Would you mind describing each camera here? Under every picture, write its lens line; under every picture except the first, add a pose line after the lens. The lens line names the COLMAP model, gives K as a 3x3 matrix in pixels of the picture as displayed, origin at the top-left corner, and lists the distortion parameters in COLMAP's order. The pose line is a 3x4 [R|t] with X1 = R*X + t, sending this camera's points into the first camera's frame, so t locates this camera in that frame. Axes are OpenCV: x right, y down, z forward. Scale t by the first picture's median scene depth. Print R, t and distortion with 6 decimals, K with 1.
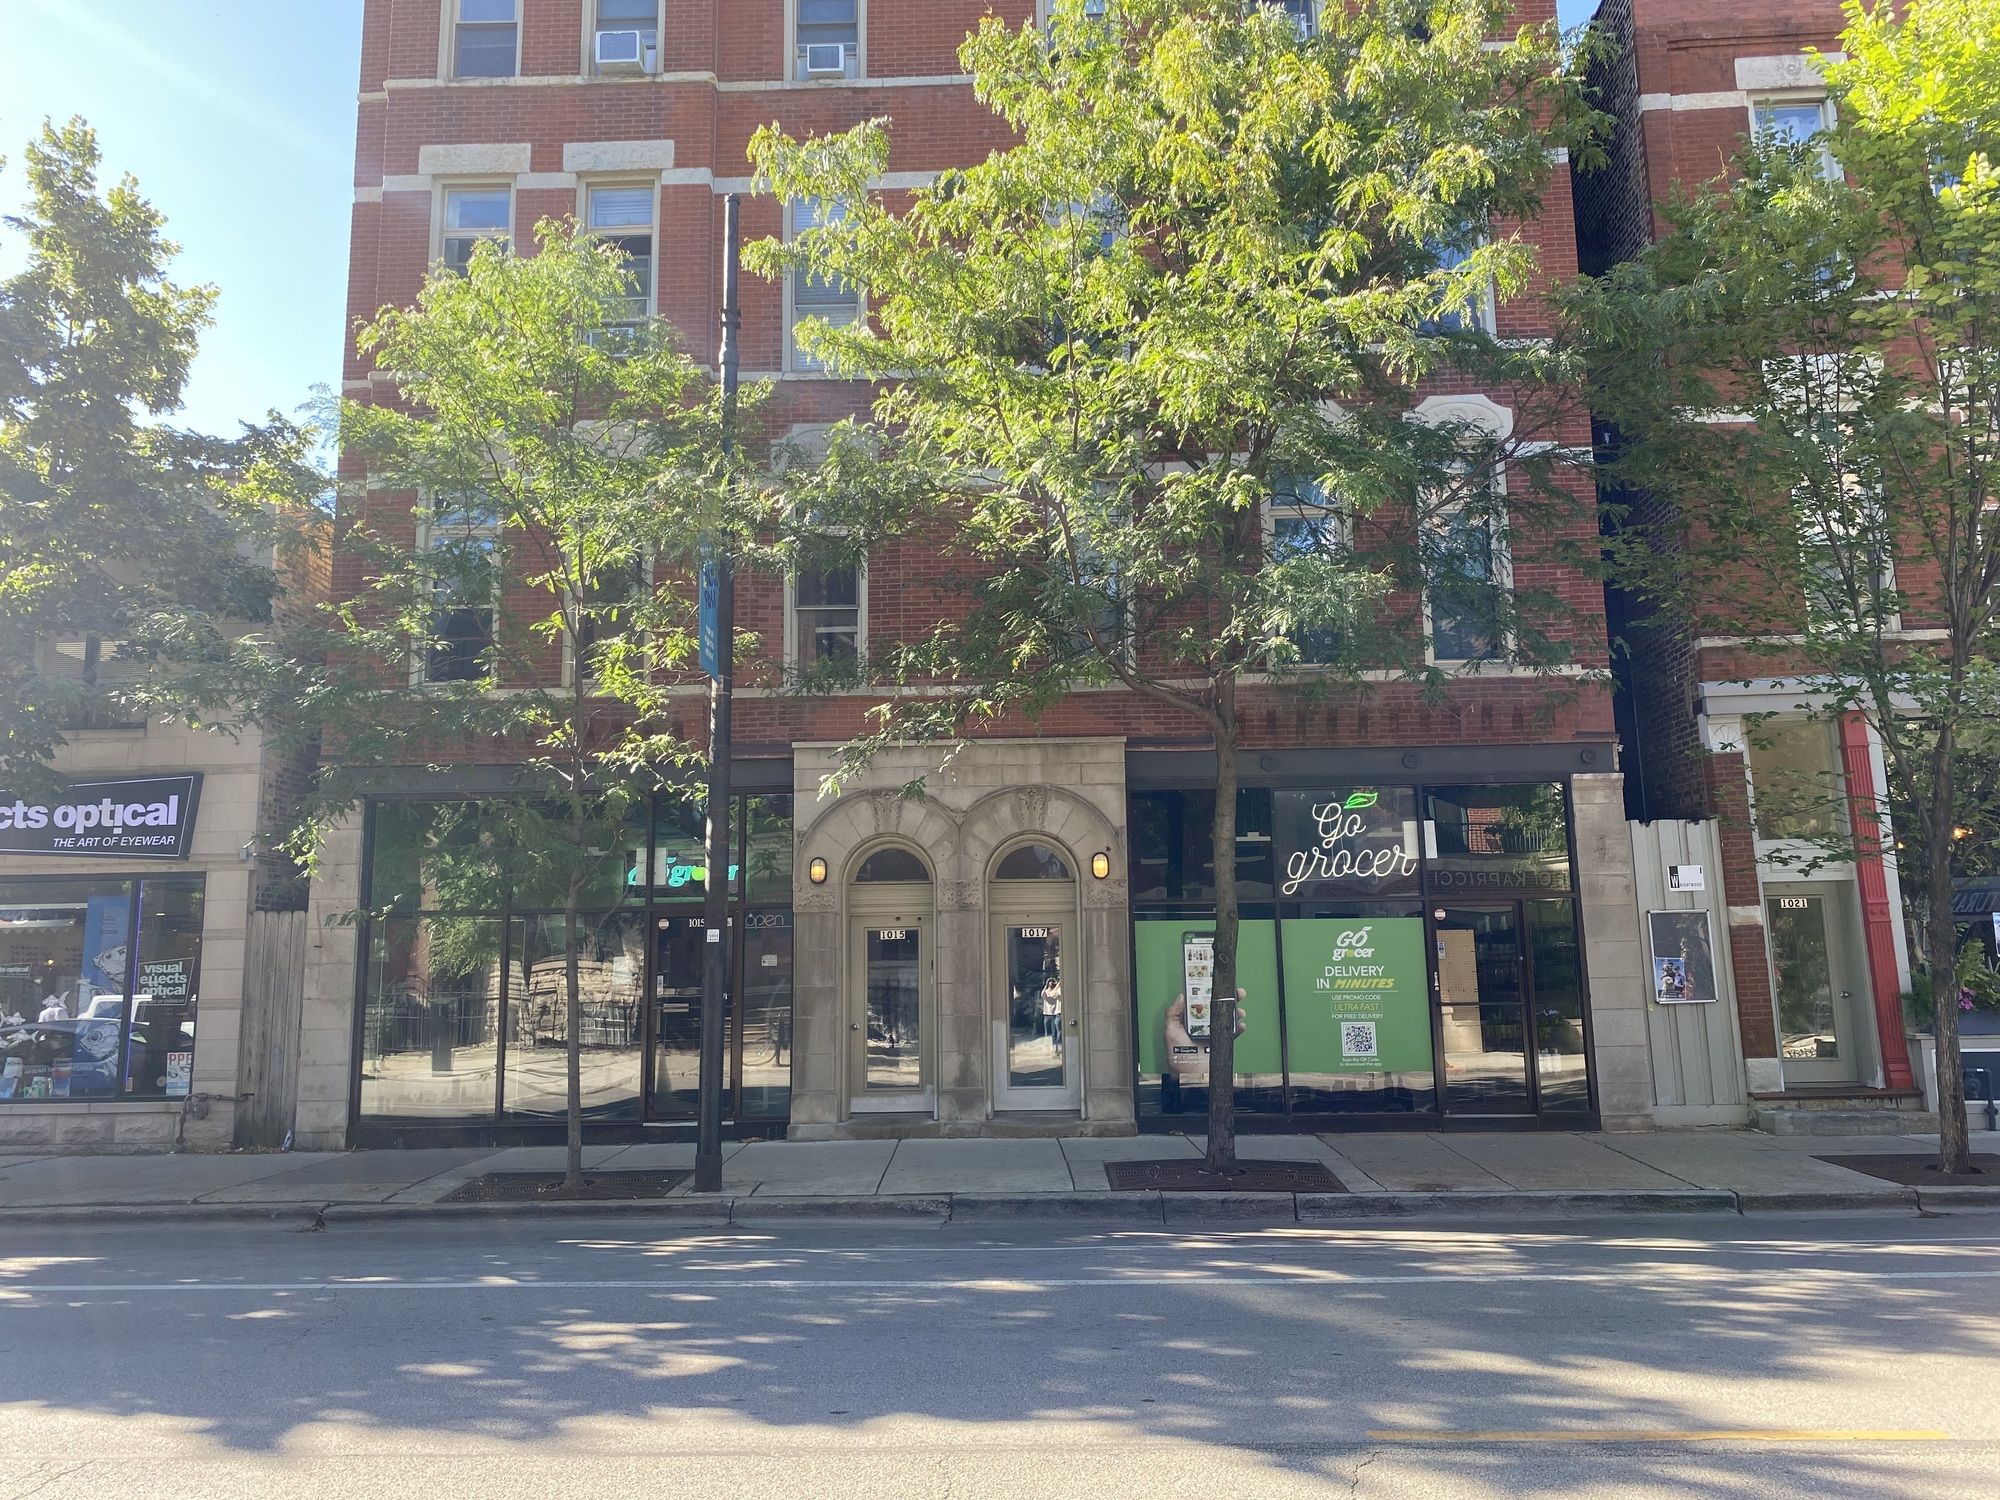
lens RADIAL K [[1490.5, 0, 986.8], [0, 1490.5, 751.8], [0, 0, 1]] dist [0.070962, -0.078516]
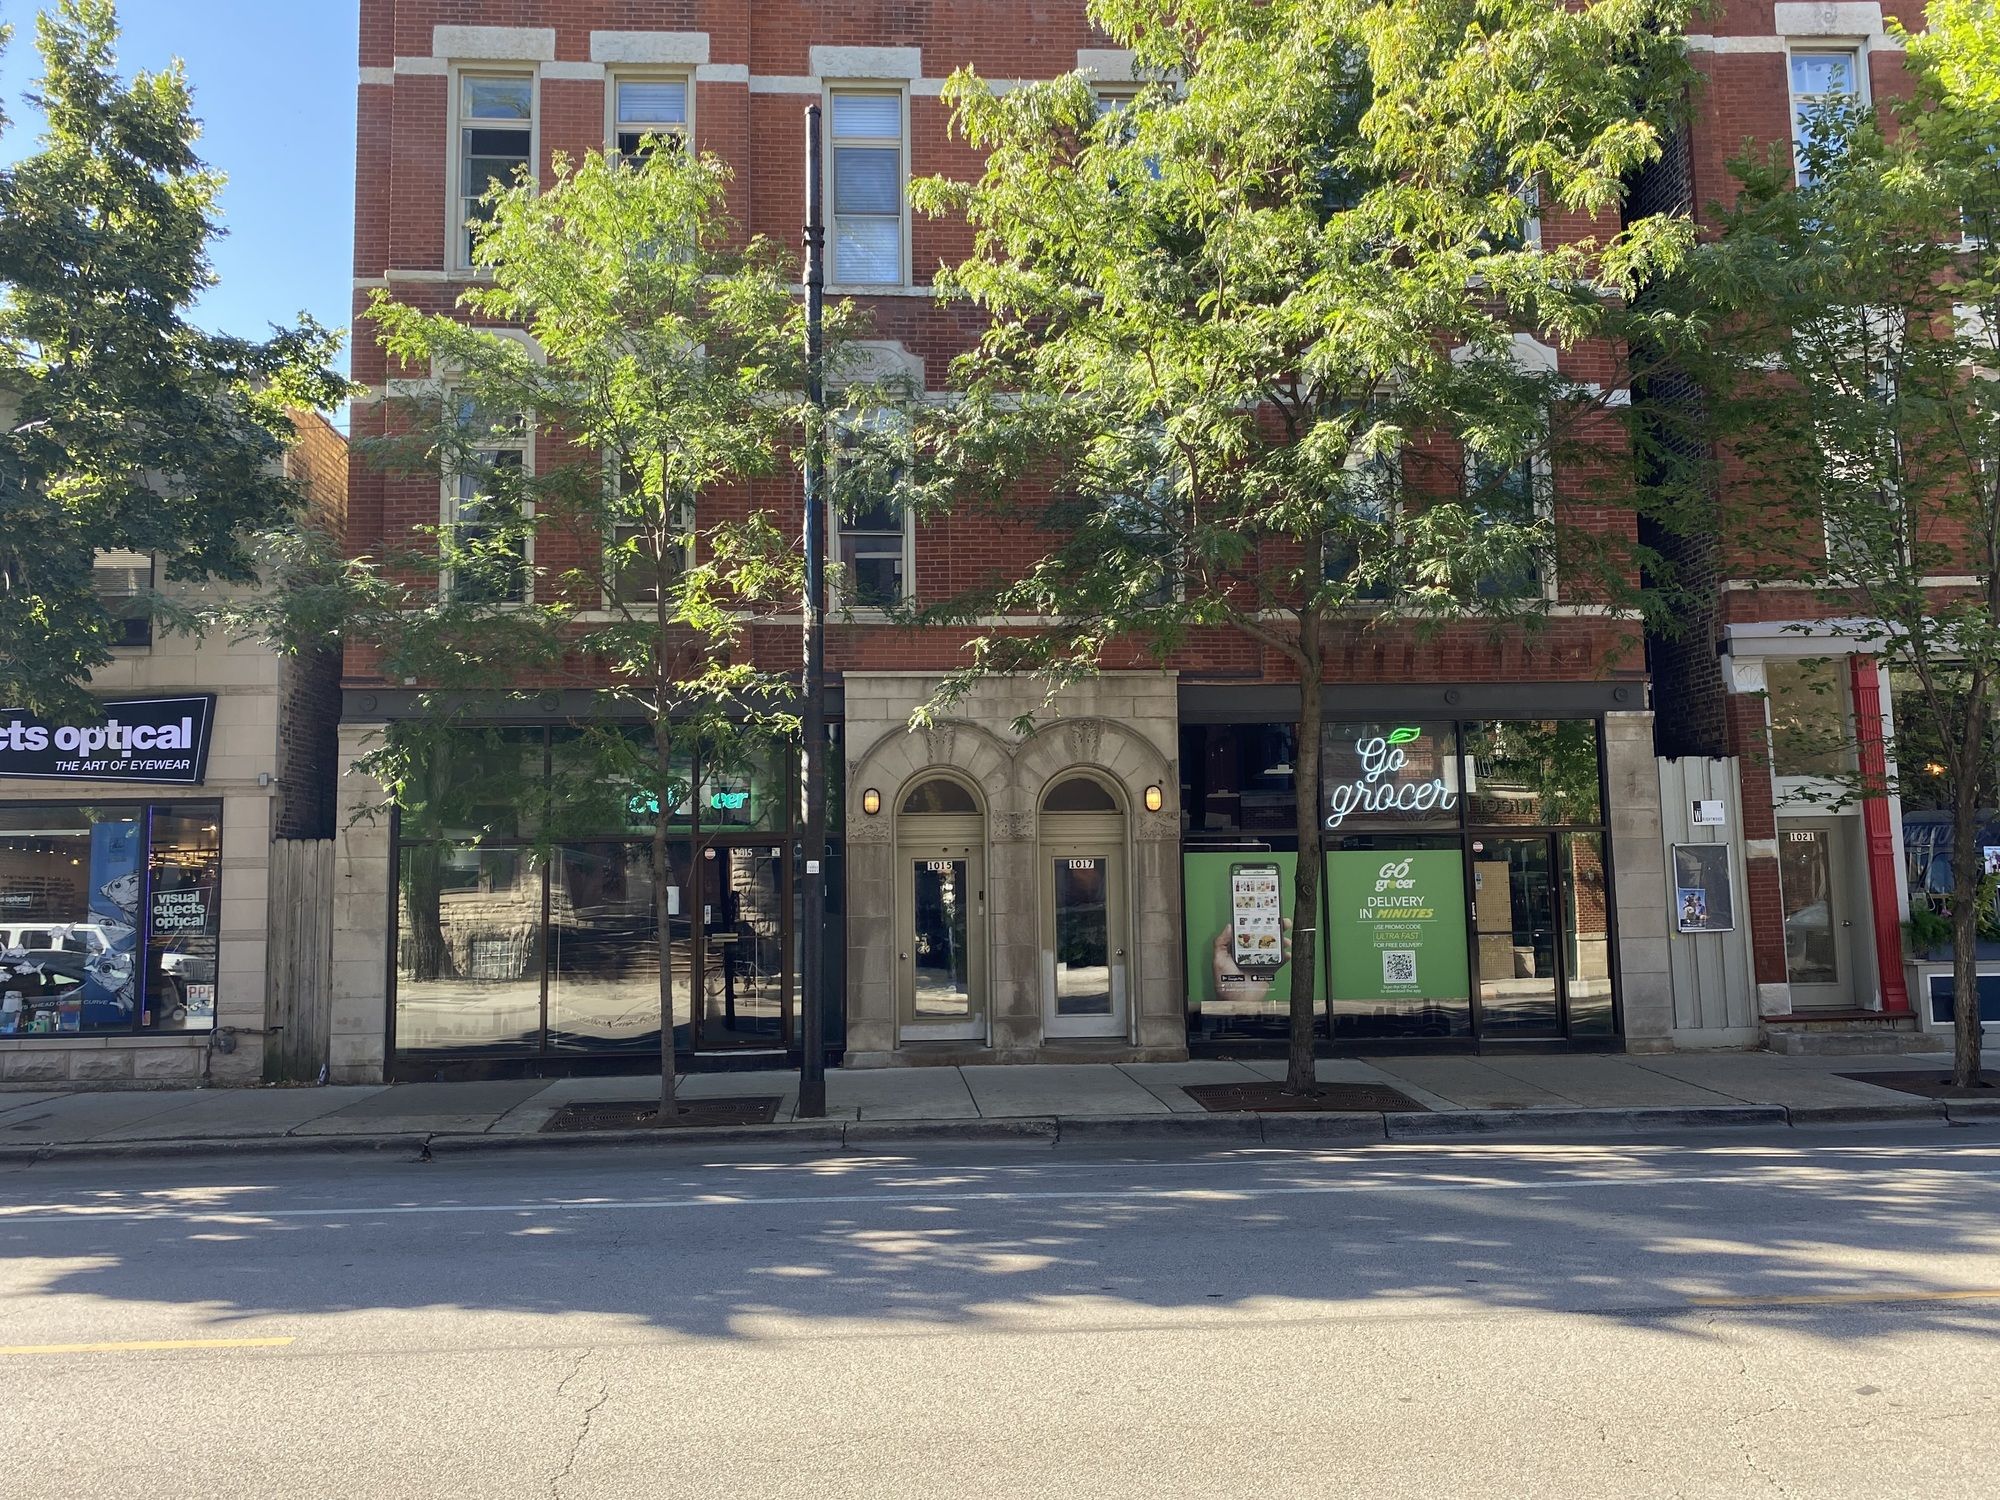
lens RADIAL K [[1592.8, 0, 978.5], [0, 1592.8, 754.9], [0, 0, 1]] dist [0.087647, -0.126735]
pose [[0.995689, 0.008329, 0.092378, -0.140735], [-0.013519, 0.998356, 0.055700, -0.011187], [-0.091762, -0.056708, 0.994165, -0.058285]]
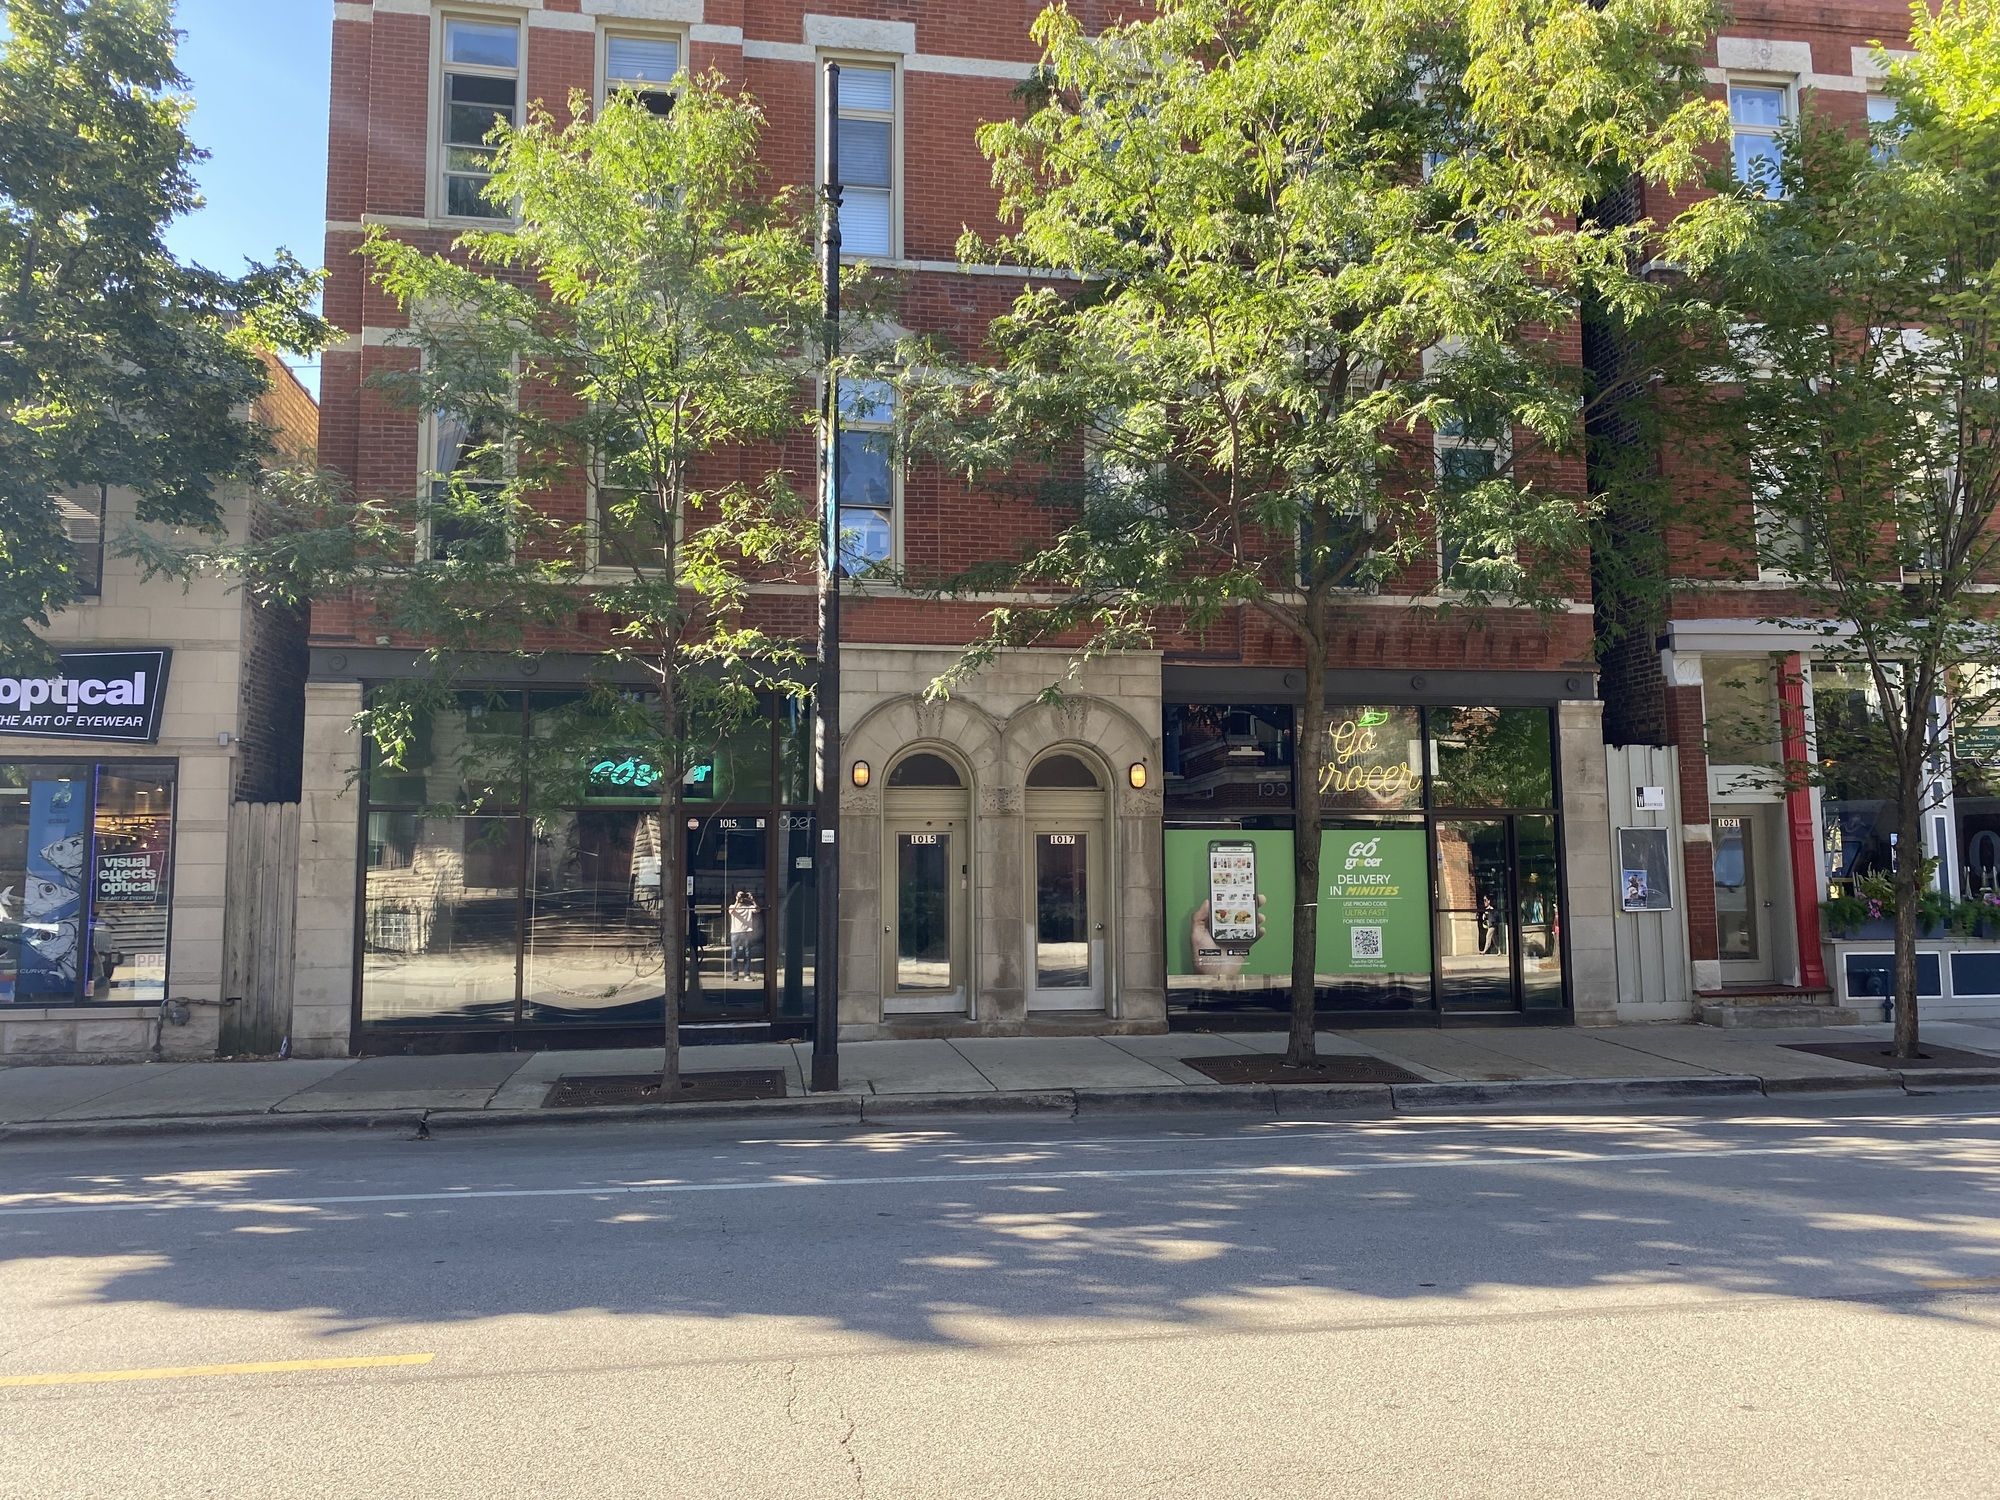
lens RADIAL K [[1490.5, 0, 986.8], [0, 1490.5, 751.8], [0, 0, 1]] dist [0.070962, -0.078516]
pose [[0.981193, 0.026674, 0.191175, -0.220828], [-0.037991, 0.997720, 0.055779, 0.007097], [-0.189251, -0.061993, 0.979970, 0.017210]]
